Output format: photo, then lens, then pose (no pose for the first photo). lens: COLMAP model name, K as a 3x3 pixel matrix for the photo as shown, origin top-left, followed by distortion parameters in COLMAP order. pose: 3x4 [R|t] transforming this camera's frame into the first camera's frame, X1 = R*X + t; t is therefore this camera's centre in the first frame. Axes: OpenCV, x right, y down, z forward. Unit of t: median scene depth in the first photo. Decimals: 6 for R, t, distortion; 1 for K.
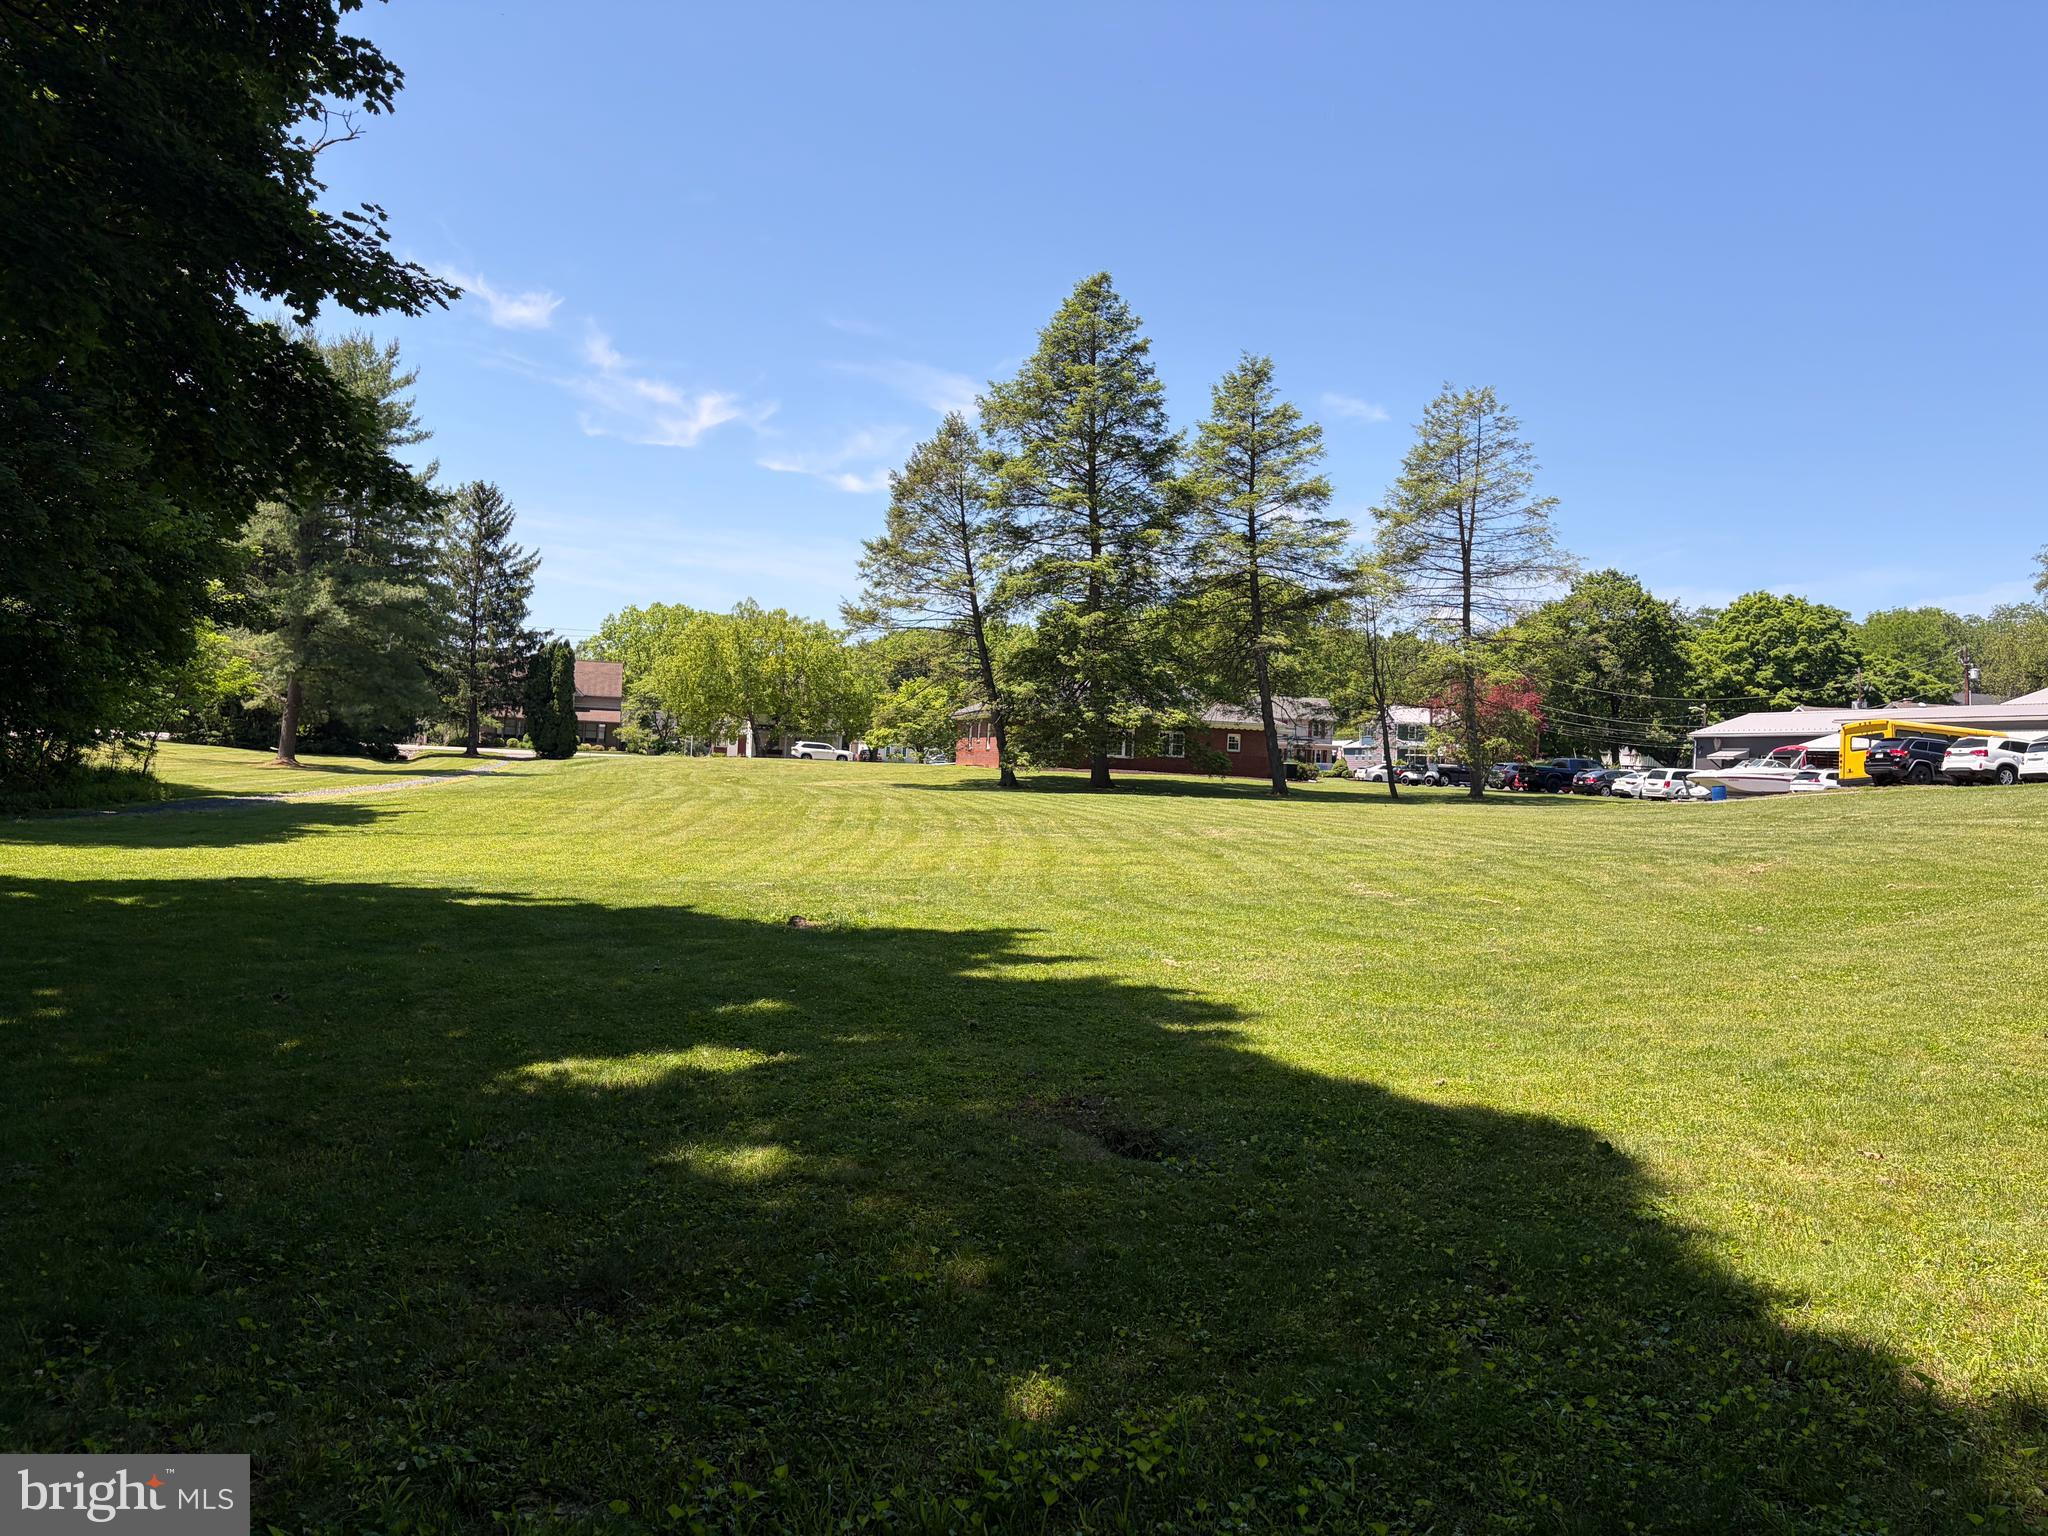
lens RADIAL K [[1553.7, 0, 1027.1], [0, 1553.7, 782.9], [0, 0, 1]] dist [0.052006, -0.046053]
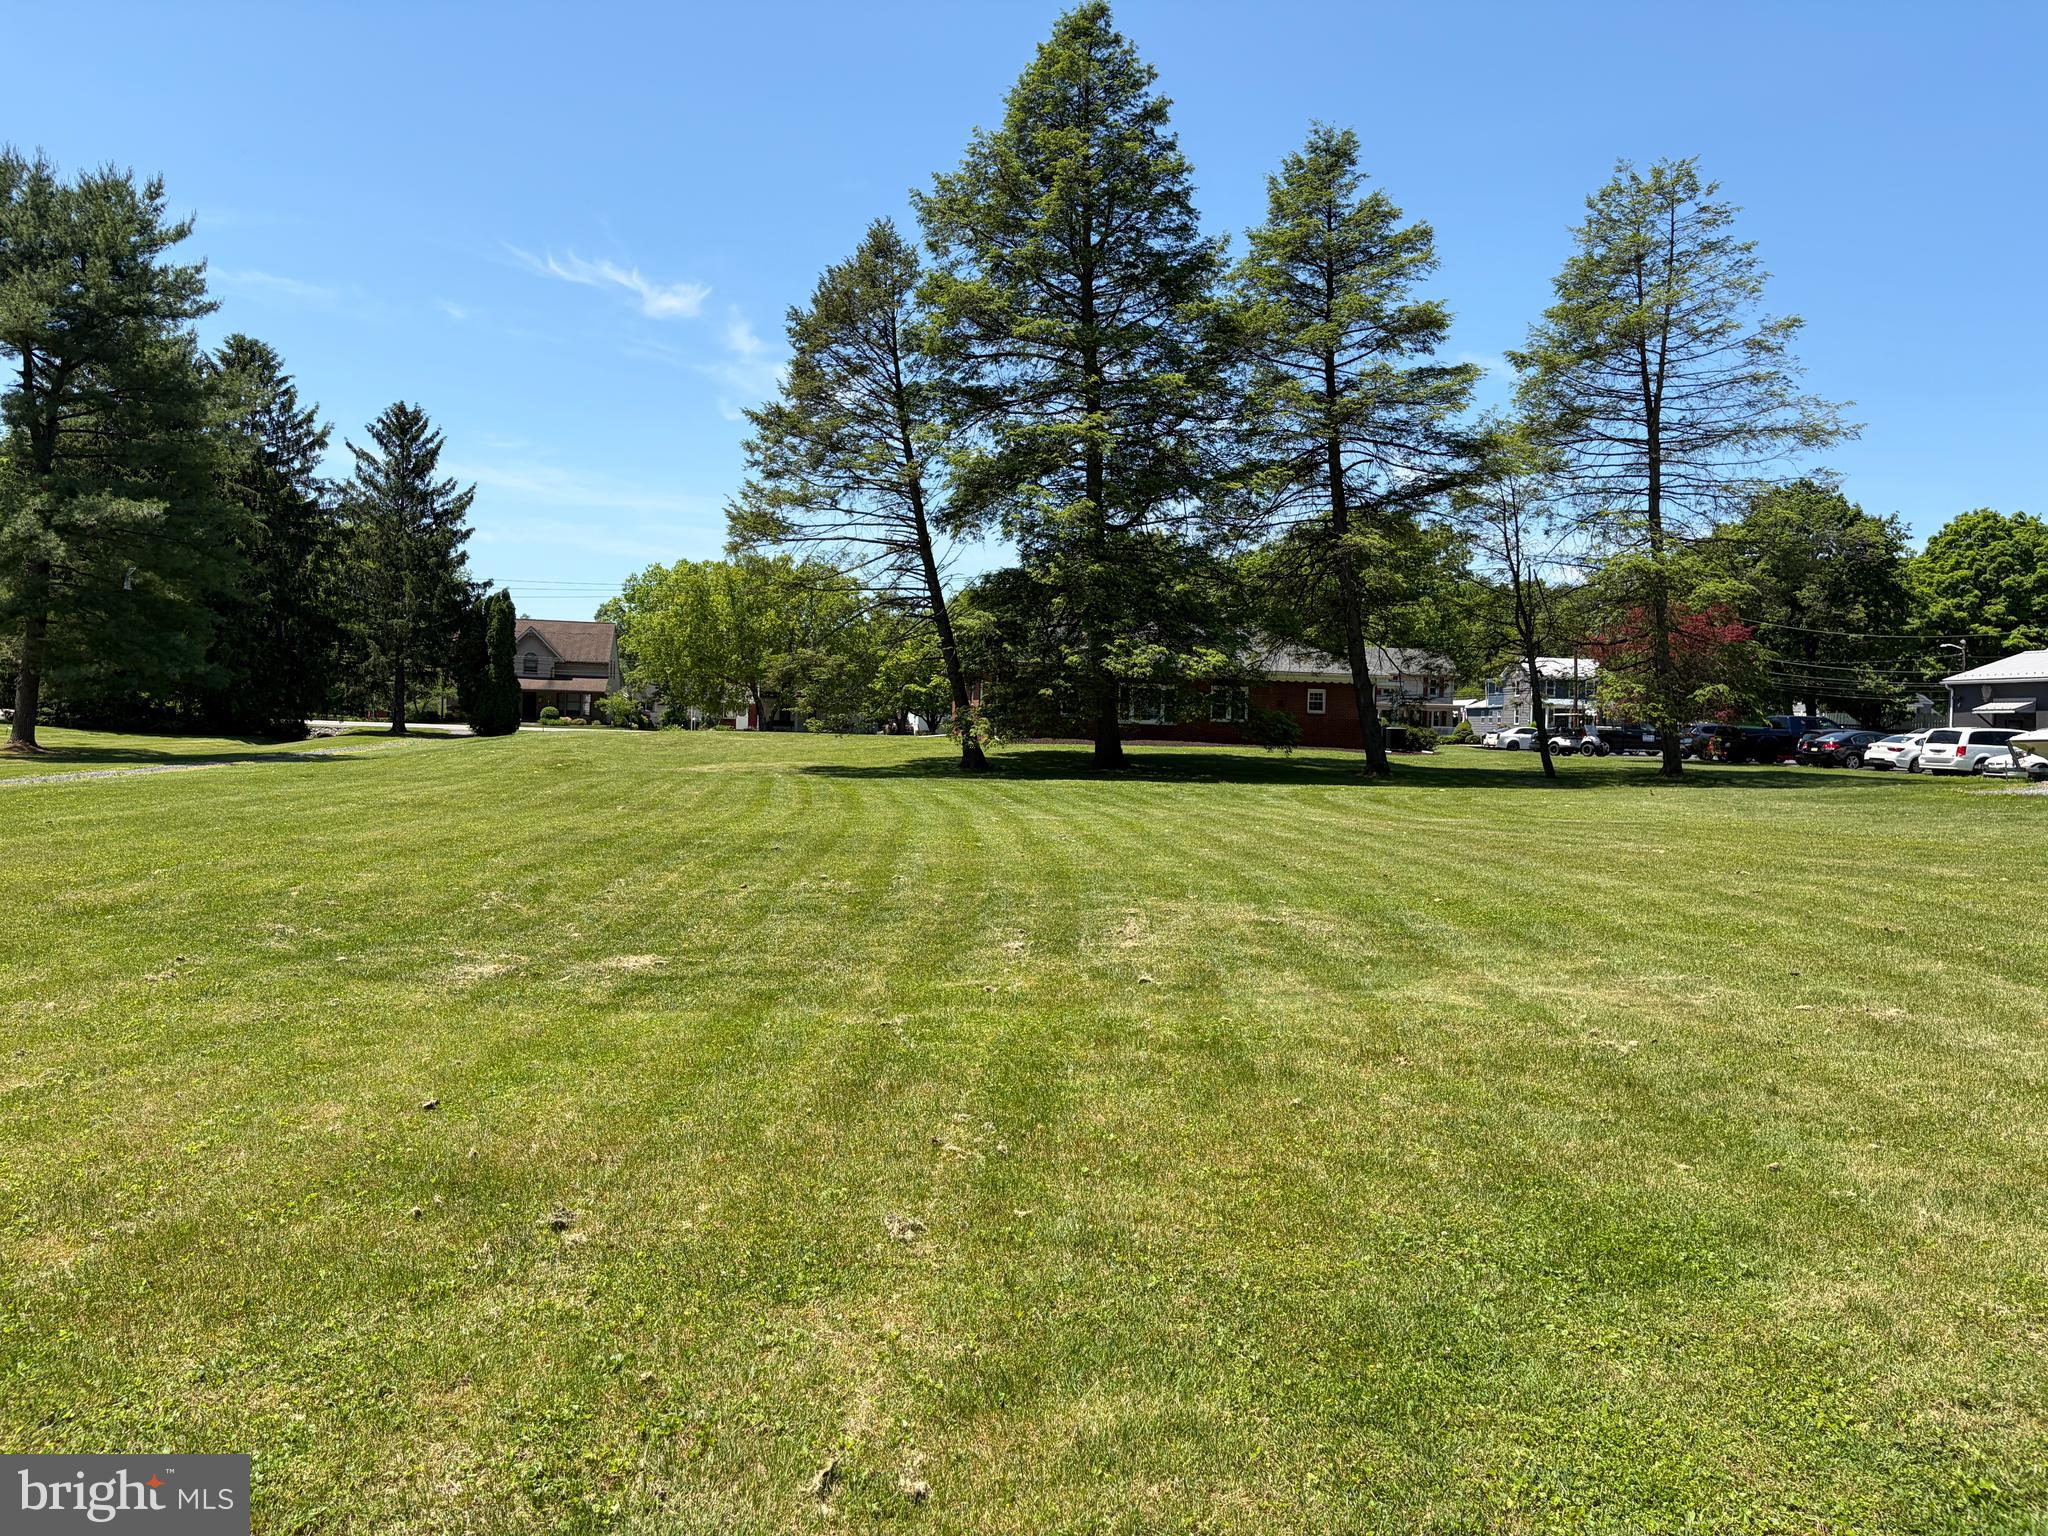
lens RADIAL K [[1553.7, 0, 1019.6], [0, 1553.7, 751.5], [0, 0, 1]] dist [0.052006, -0.046053]
pose [[0.996922, -0.014112, -0.077117, 0.058676], [0.014100, 0.999900, -0.000701, -0.004197], [0.077119, -0.000388, 0.997022, 0.305236]]
